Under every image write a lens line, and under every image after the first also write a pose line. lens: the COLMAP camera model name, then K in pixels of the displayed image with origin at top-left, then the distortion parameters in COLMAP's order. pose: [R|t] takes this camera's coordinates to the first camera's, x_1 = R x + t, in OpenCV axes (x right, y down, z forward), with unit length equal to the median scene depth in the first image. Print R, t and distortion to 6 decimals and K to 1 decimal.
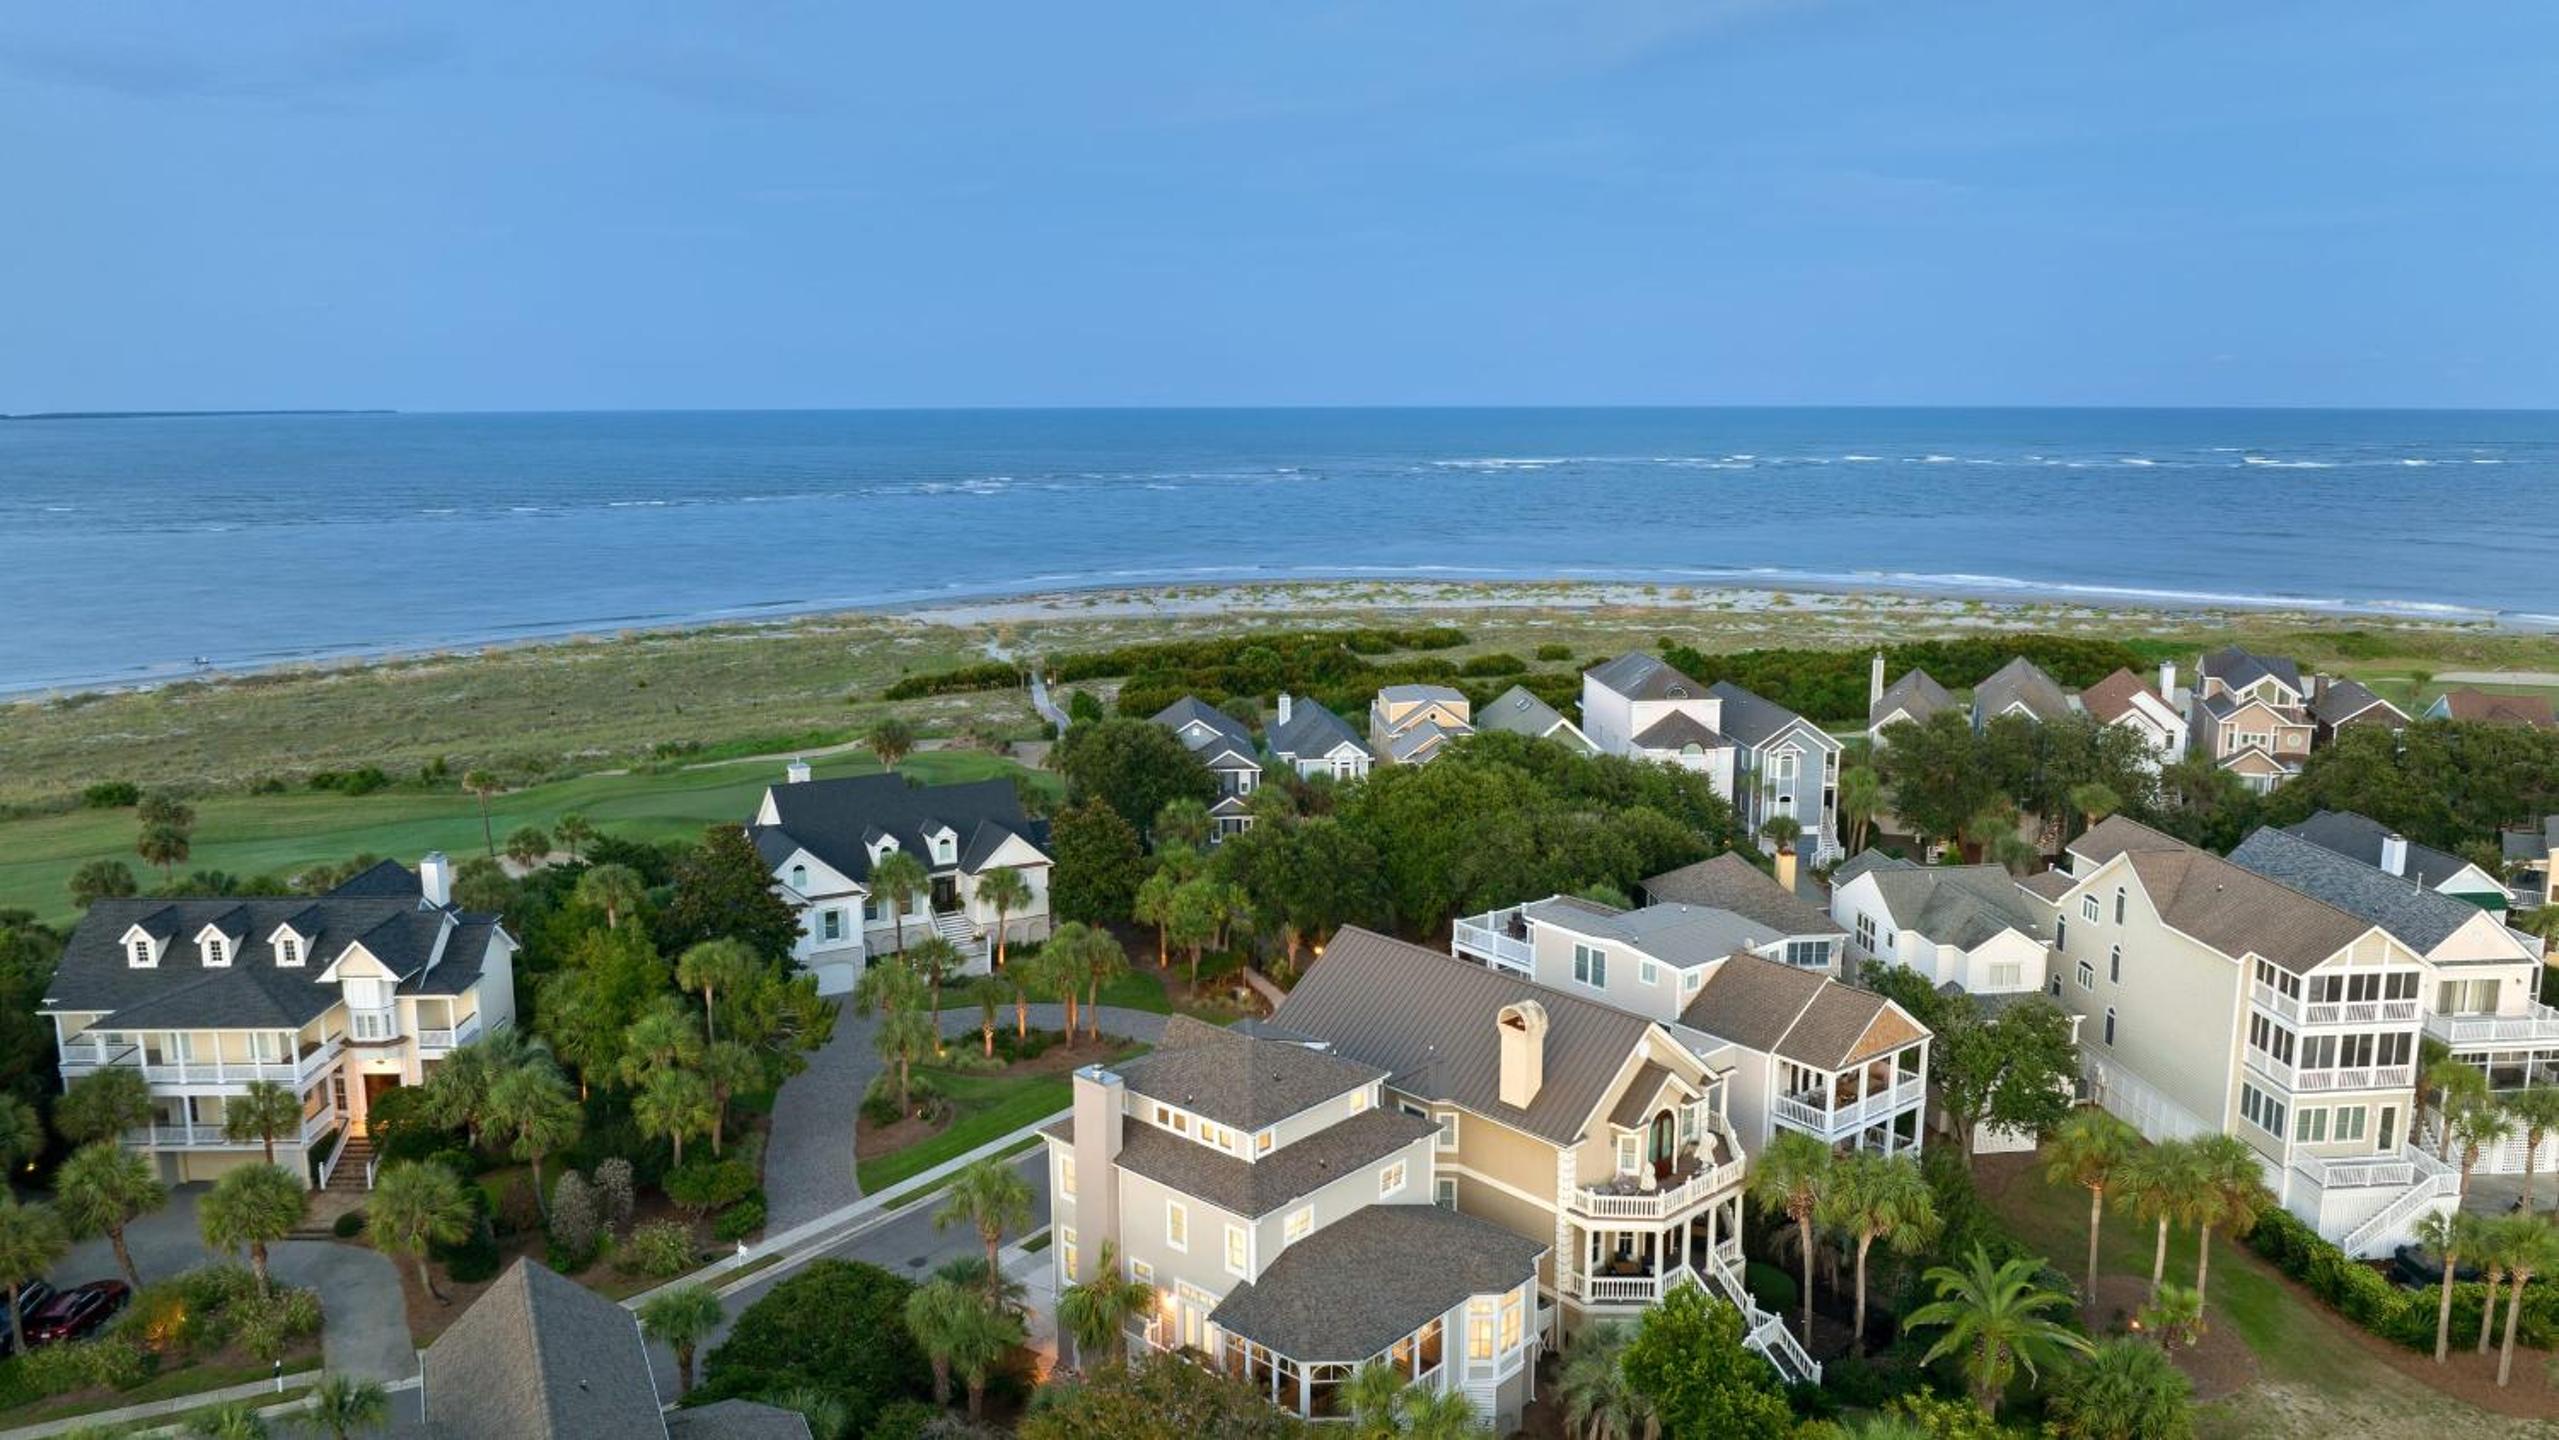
lens RADIAL K [[1821.0, 0, 1271.6], [0, 1821.0, 704.3], [0, 0, 1]] dist [-0.030663, -0.002247]
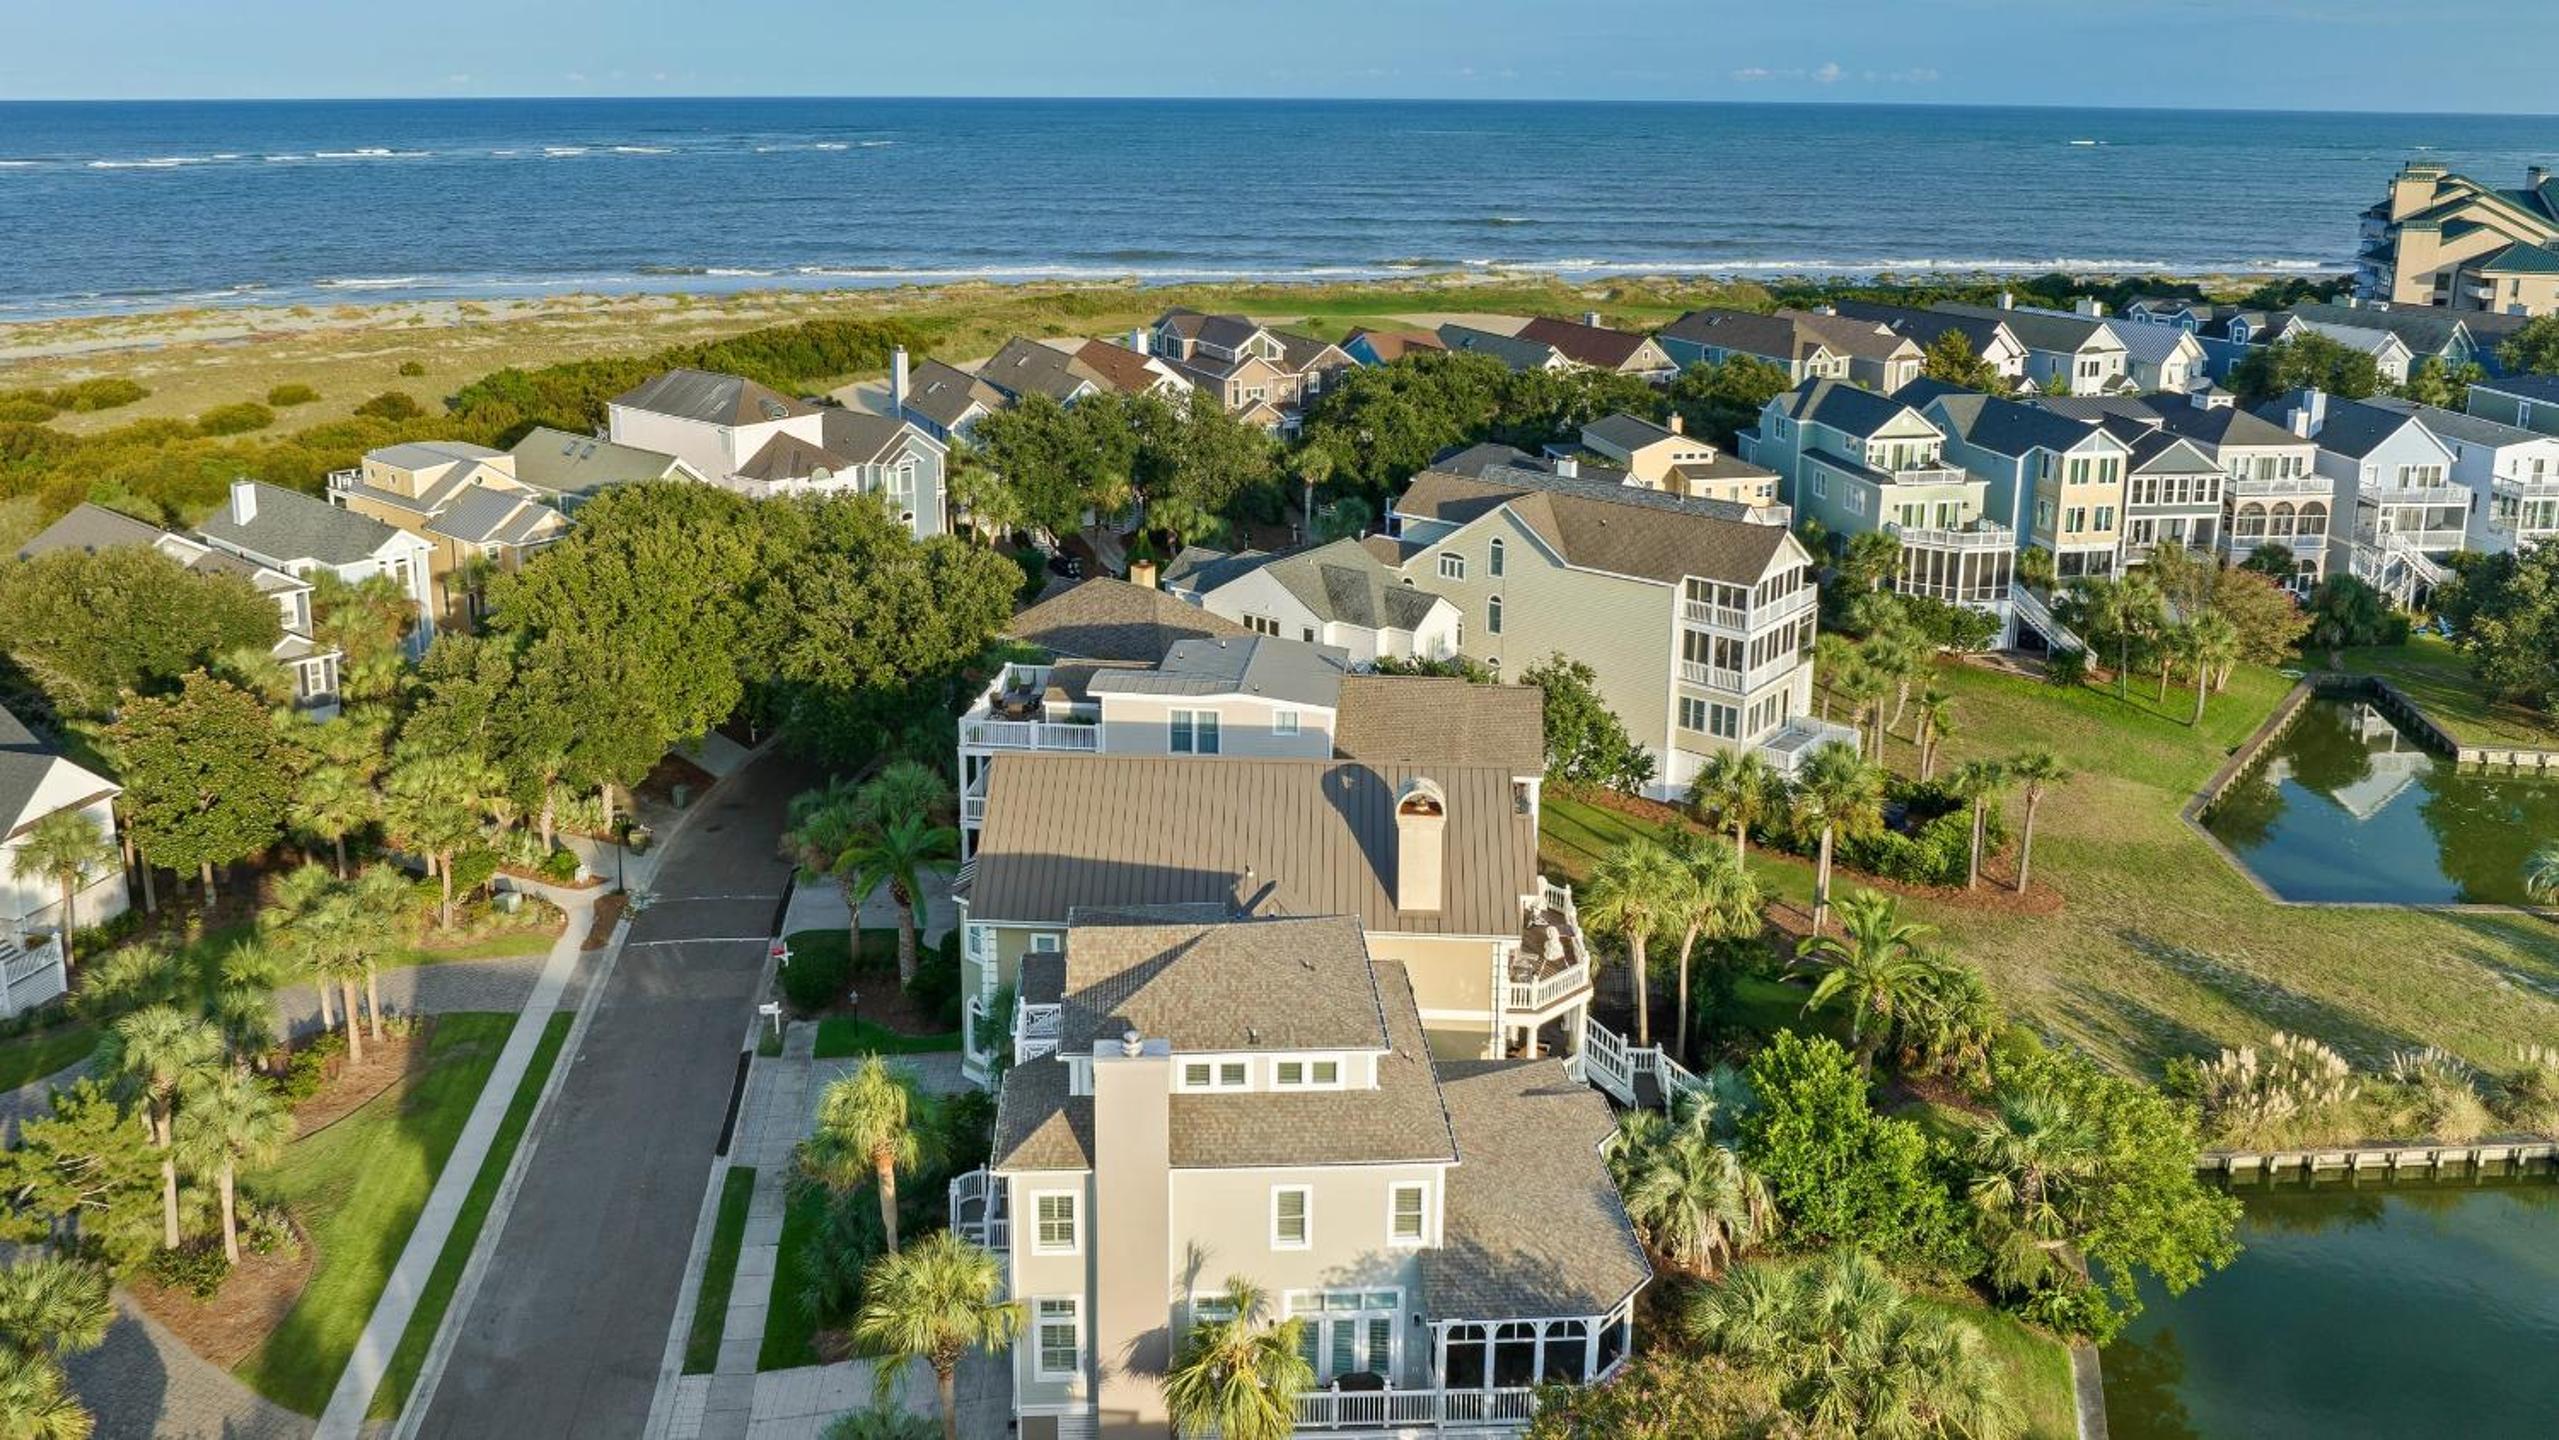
lens RADIAL K [[1893.3, 0, 1245.6], [0, 1893.3, 488.6], [0, 0, 1]] dist [-0.030471, 0.003762]
pose [[0.700535, -0.141222, 0.699505, -0.361197], [0.111900, 0.989836, 0.087772, -0.034933], [-0.704791, 0.016787, 0.709217, 0.344860]]
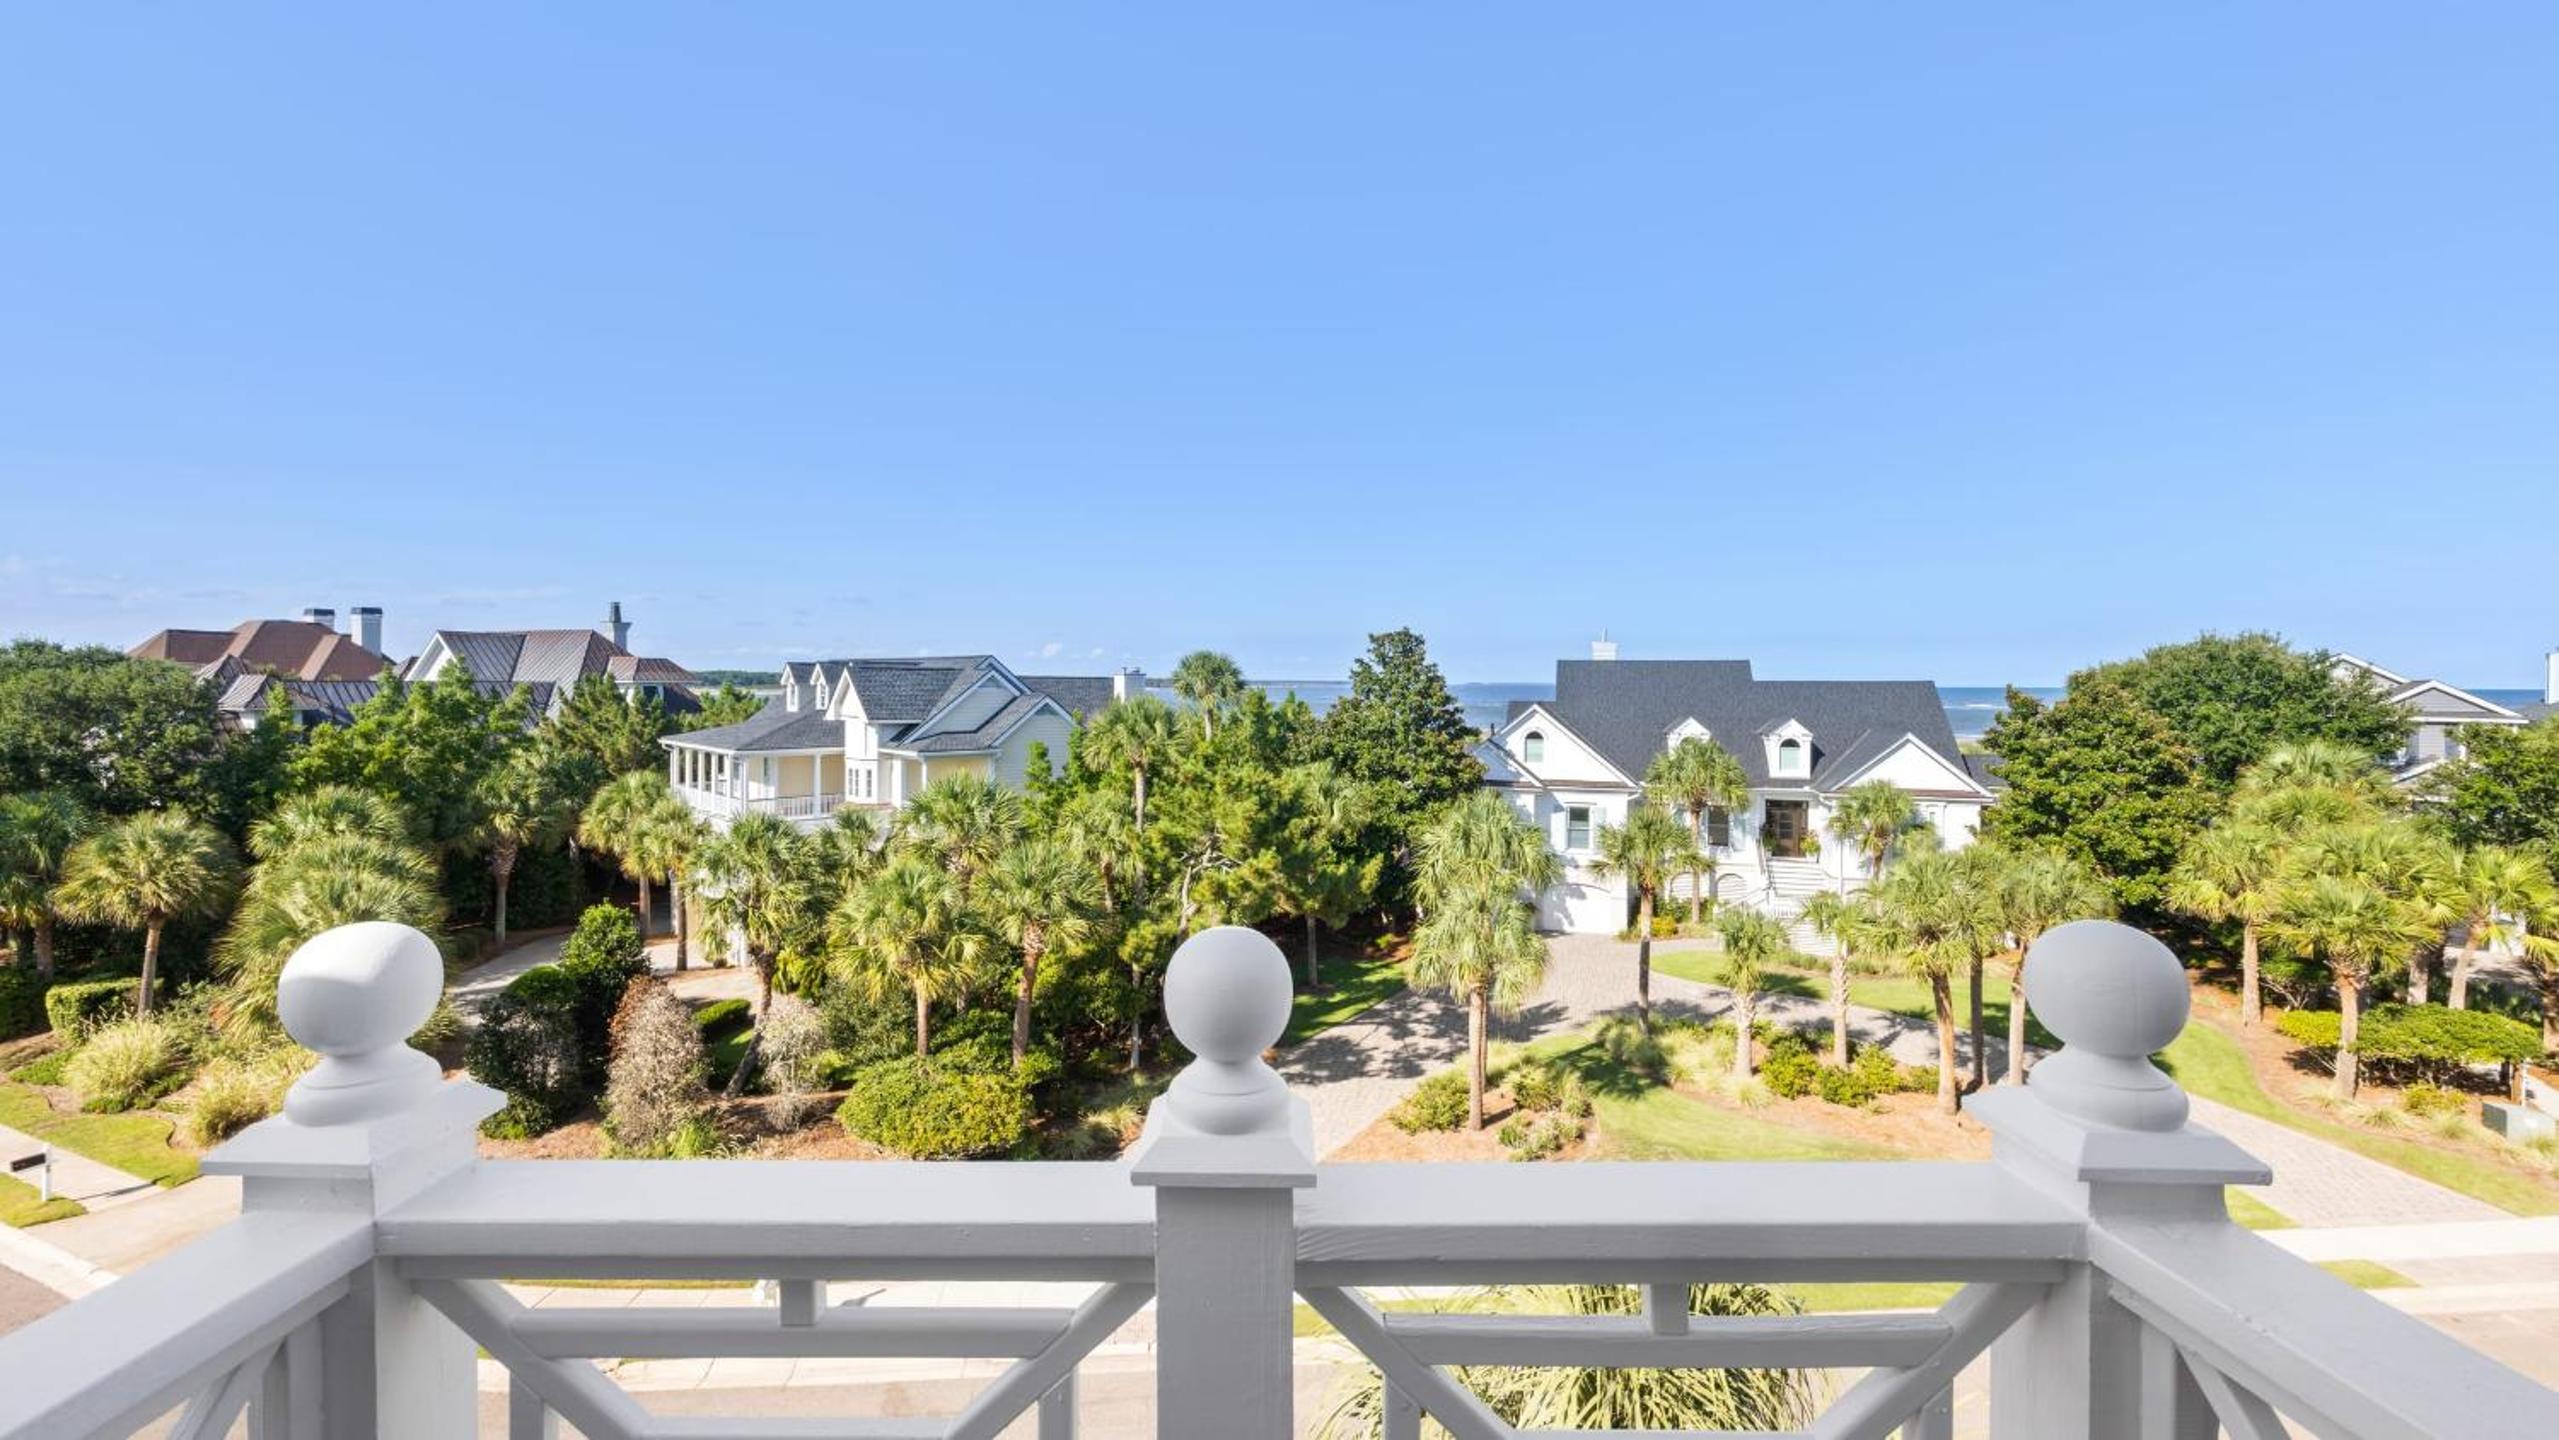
lens RADIAL K [[1037.6, 0, 1244.2], [0, 1037.6, 724.1], [0, 0, 1]] dist [-0.000658, -0.000168]
pose [[0.665466, 0.040363, -0.745336, -0.041969], [-0.133256, 0.988920, -0.065422, 0.149694], [0.734437, 0.142856, 0.663471, 0.767555]]
